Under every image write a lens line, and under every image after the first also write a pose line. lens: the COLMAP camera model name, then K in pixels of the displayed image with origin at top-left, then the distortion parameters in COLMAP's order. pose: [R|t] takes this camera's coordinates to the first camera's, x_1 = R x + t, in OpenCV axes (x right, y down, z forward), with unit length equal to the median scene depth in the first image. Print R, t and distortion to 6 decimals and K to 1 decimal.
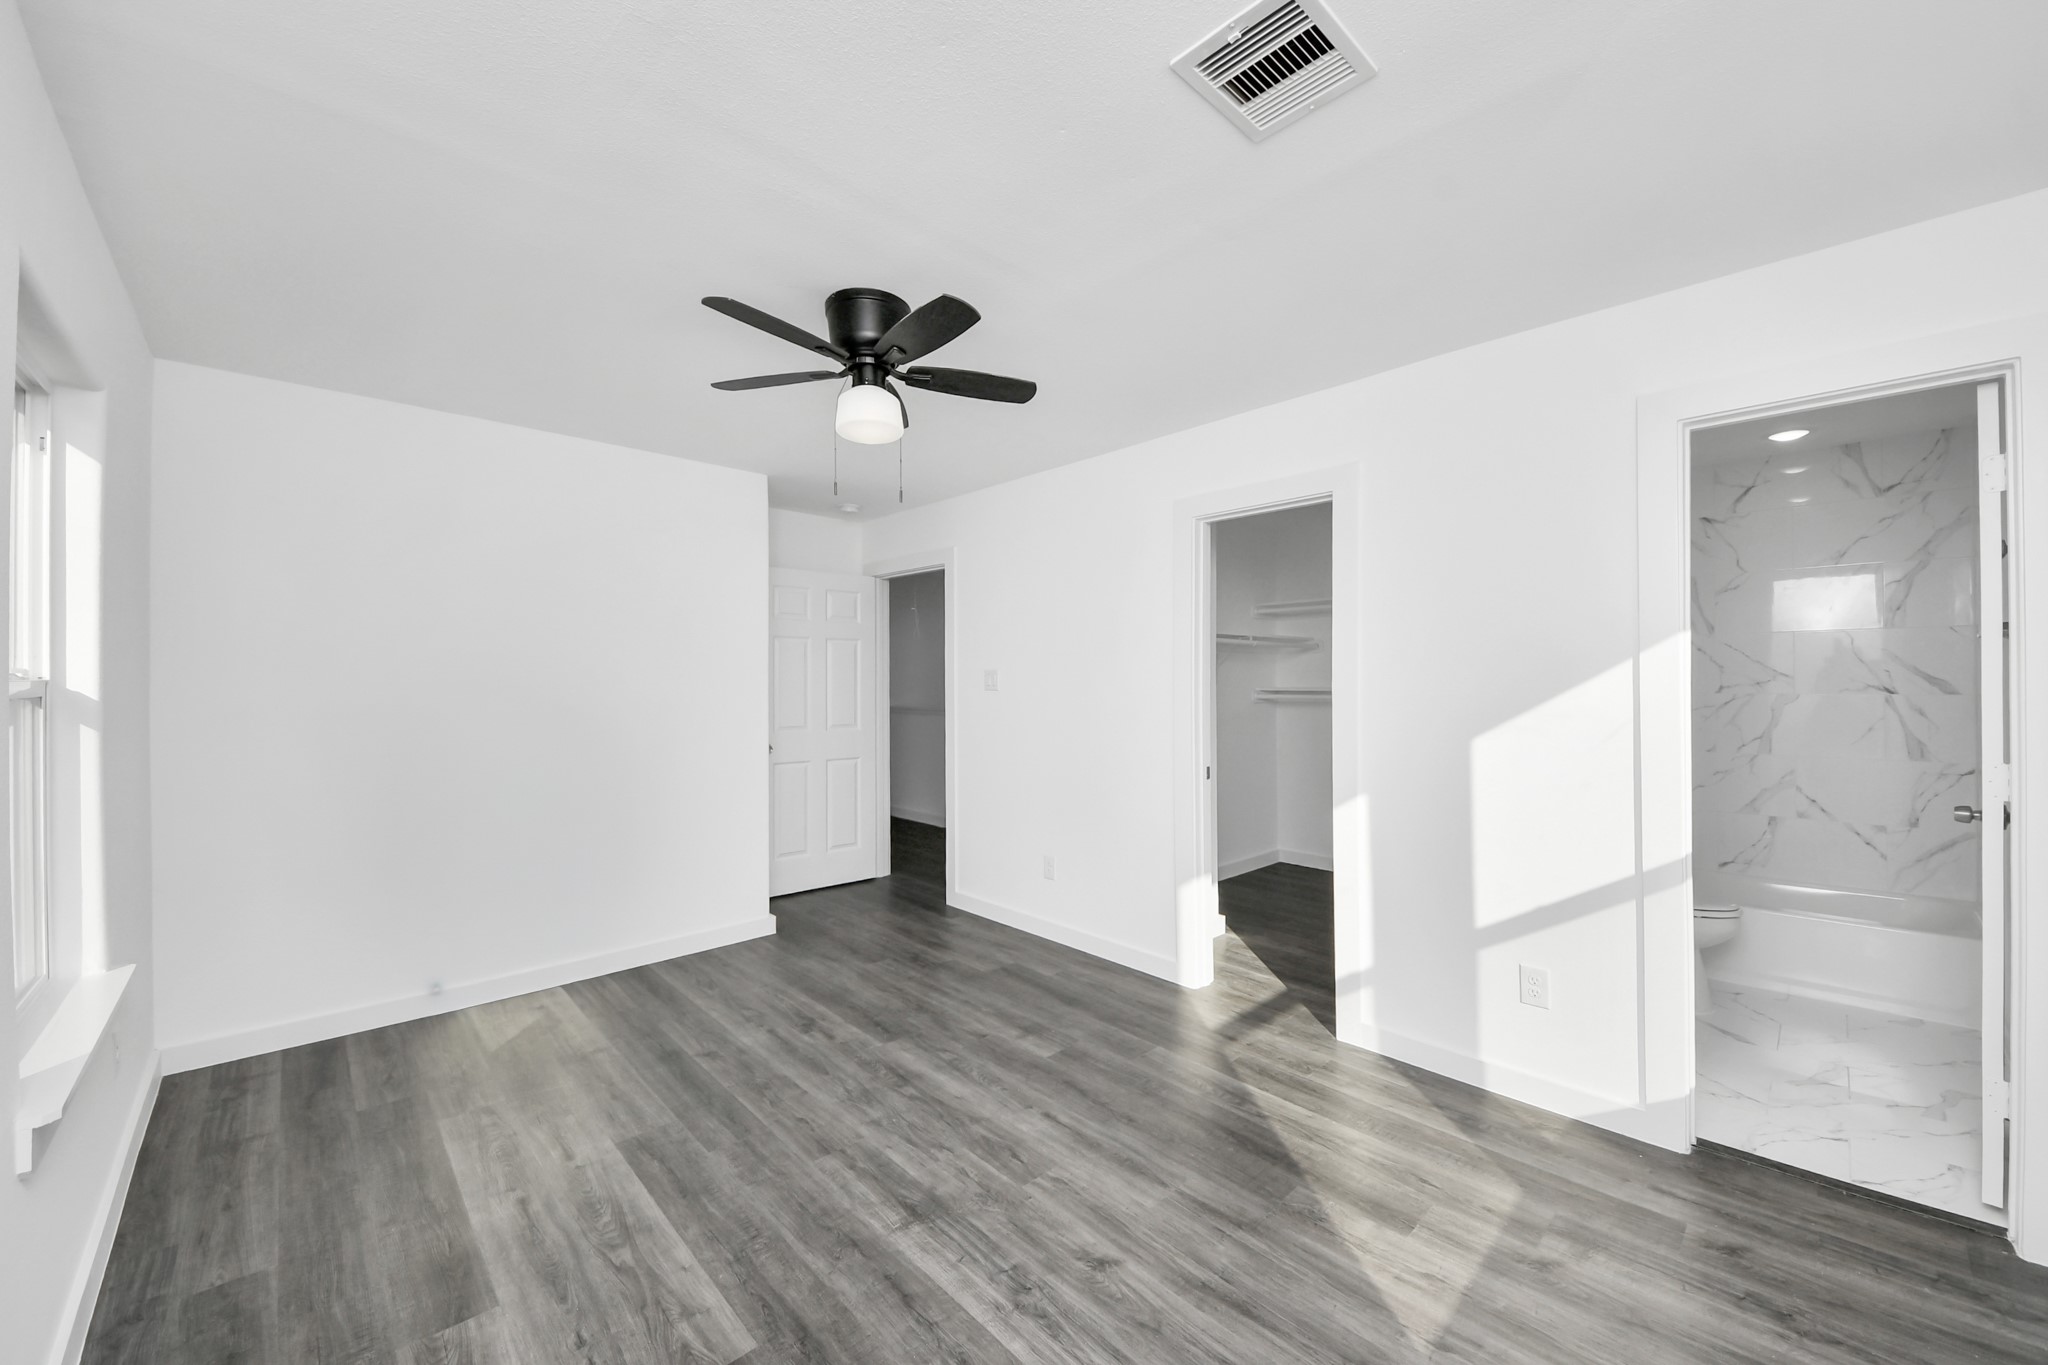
lens RADIAL K [[817.7, 0, 1027.4], [0, 817.7, 685.5], [0, 0, 1]] dist [0.009907, -0.002568]
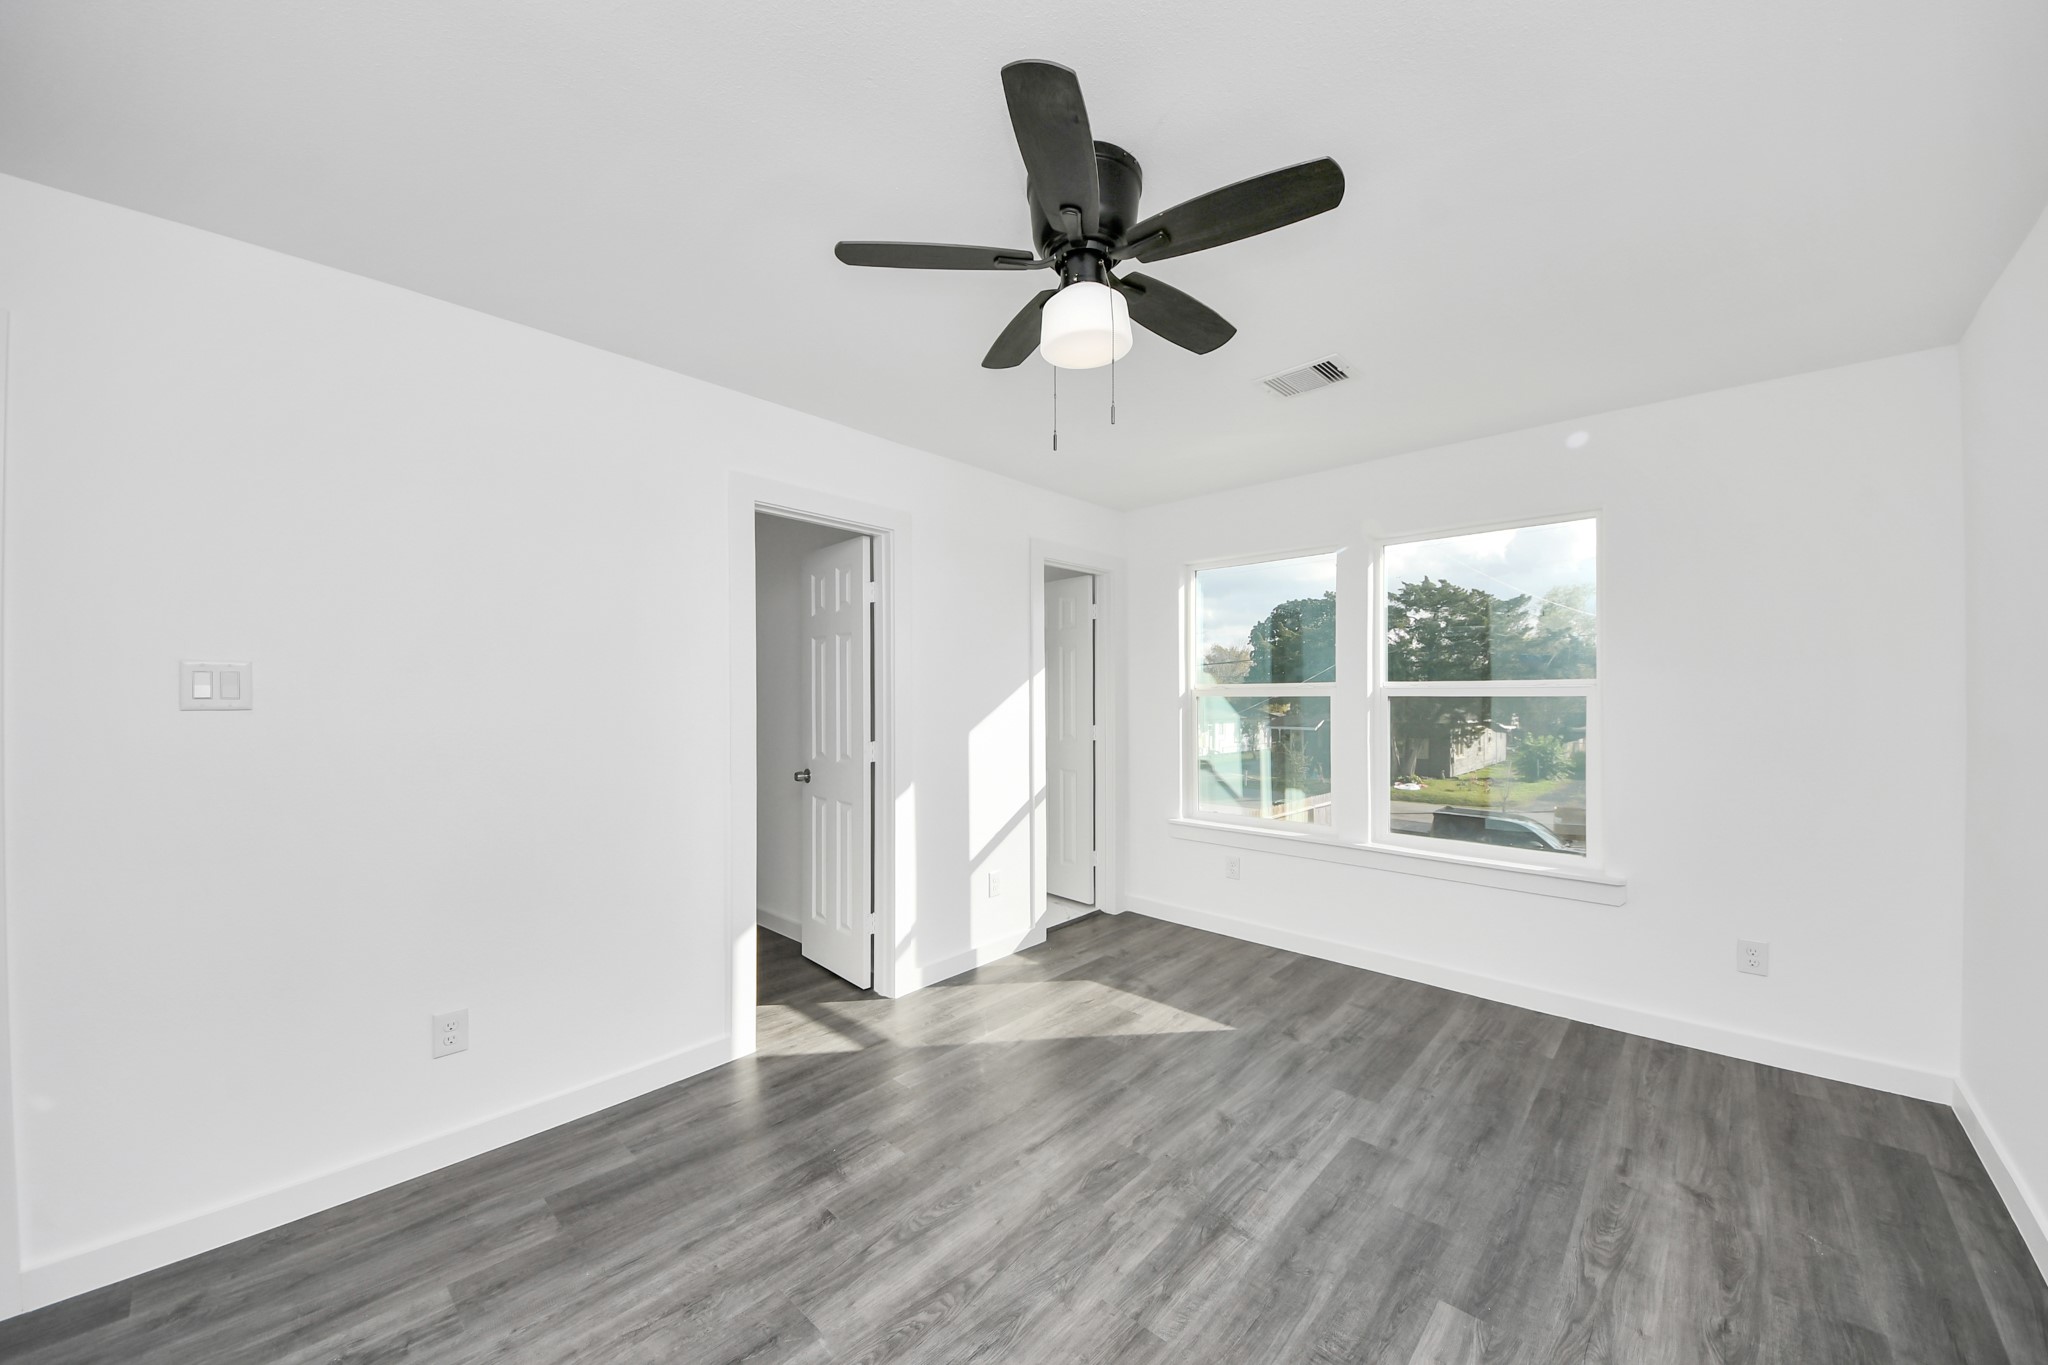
lens RADIAL K [[754.4, 0, 1039.0], [0, 754.4, 686.1], [0, 0, 1]] dist [0.011013, -0.008528]
pose [[-0.103276, 0.010541, 0.994597, -0.951603], [0.007916, 0.999921, -0.009775, -0.000135], [-0.994621, 0.006863, -0.103351, 1.212340]]
